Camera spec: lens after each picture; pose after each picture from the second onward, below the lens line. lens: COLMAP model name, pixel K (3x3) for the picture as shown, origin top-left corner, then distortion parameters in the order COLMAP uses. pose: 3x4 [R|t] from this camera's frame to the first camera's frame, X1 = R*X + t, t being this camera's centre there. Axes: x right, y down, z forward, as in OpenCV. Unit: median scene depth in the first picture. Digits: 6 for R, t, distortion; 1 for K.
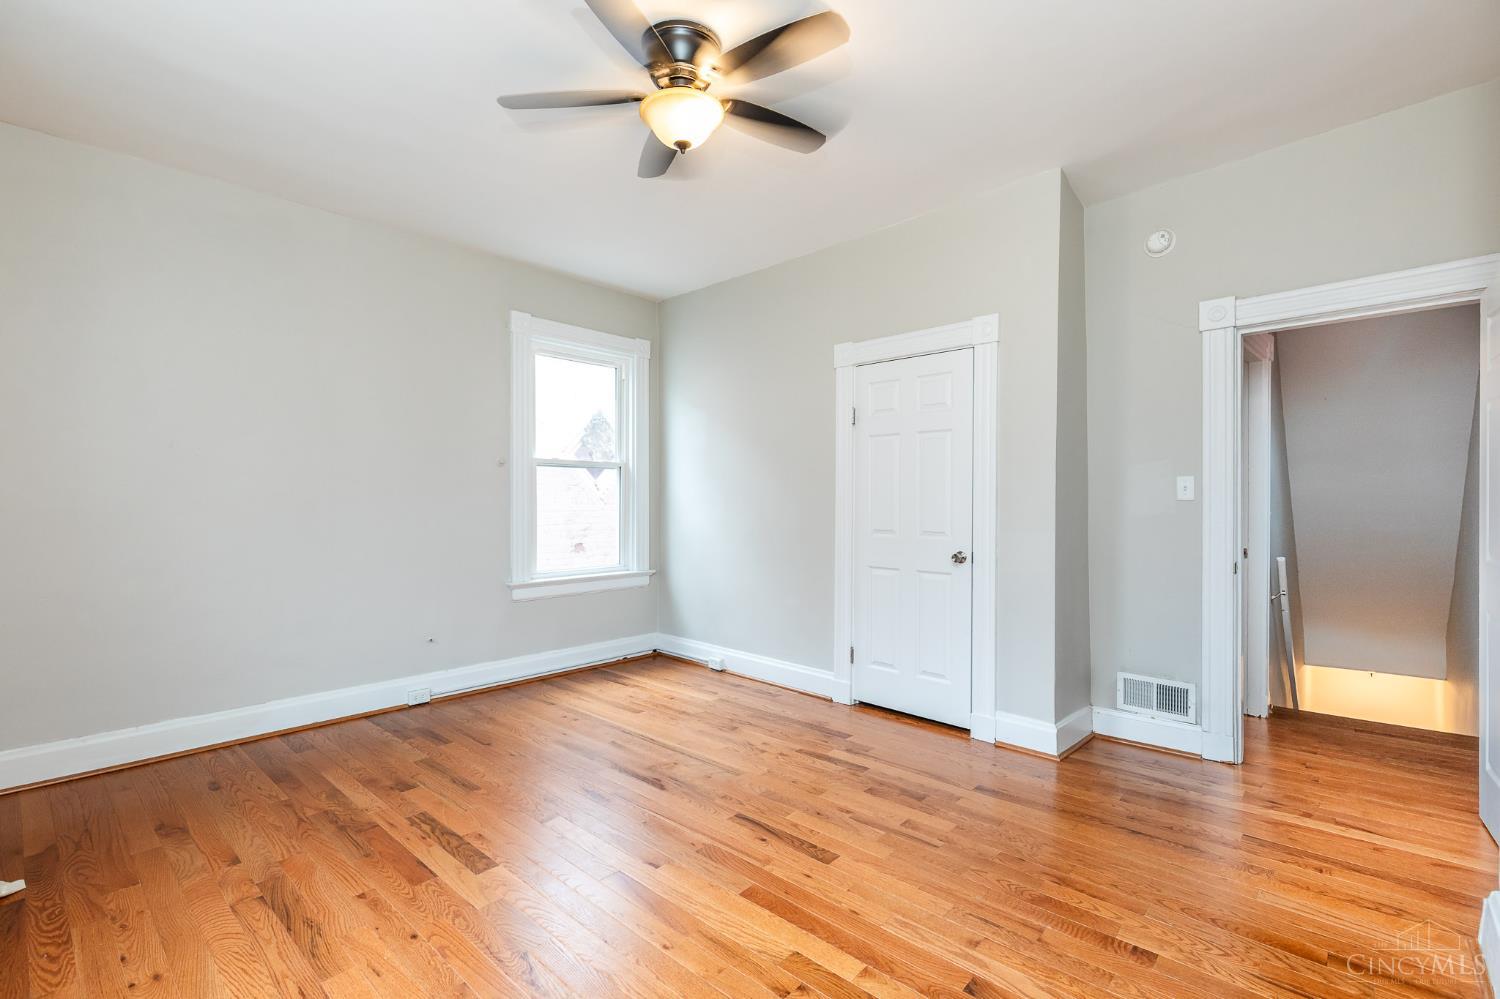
lens RADIAL K [[683.3, 0, 739.0], [0, 683.3, 501.4], [0, 0, 1]] dist [0.003101, 0.000321]
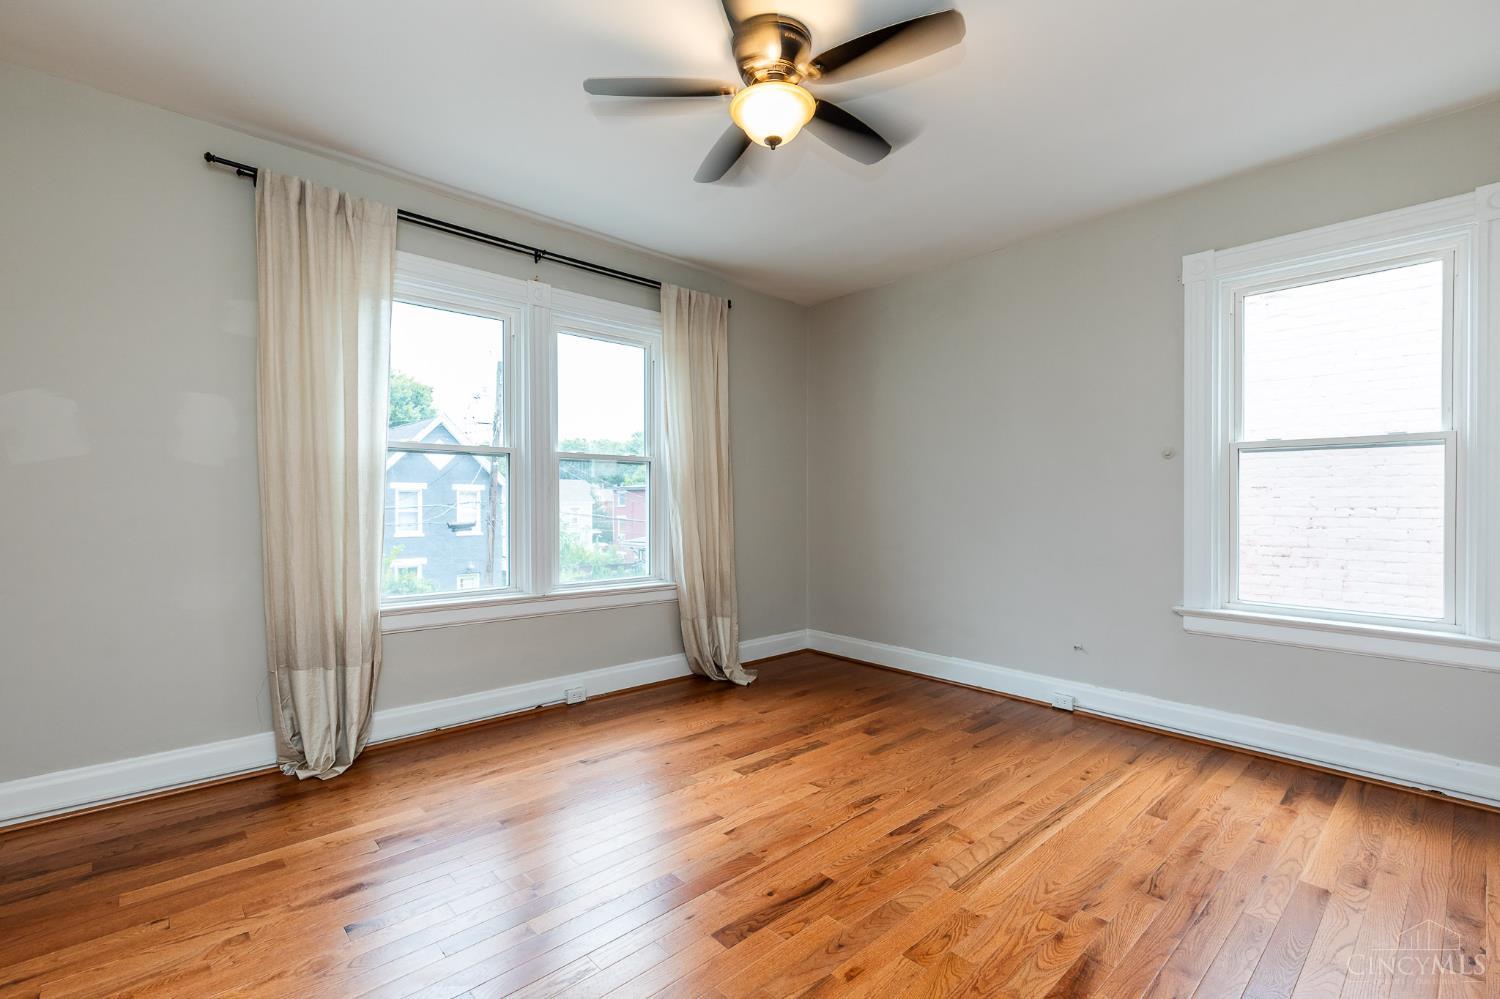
lens RADIAL K [[683.3, 0, 739.0], [0, 683.3, 501.4], [0, 0, 1]] dist [0.003101, 0.000321]
pose [[-0.104146, 0.004761, -0.994551, 0.705590], [-0.004655, 0.999975, 0.005274, -0.003747], [0.994551, 0.005179, -0.104121, 0.825401]]
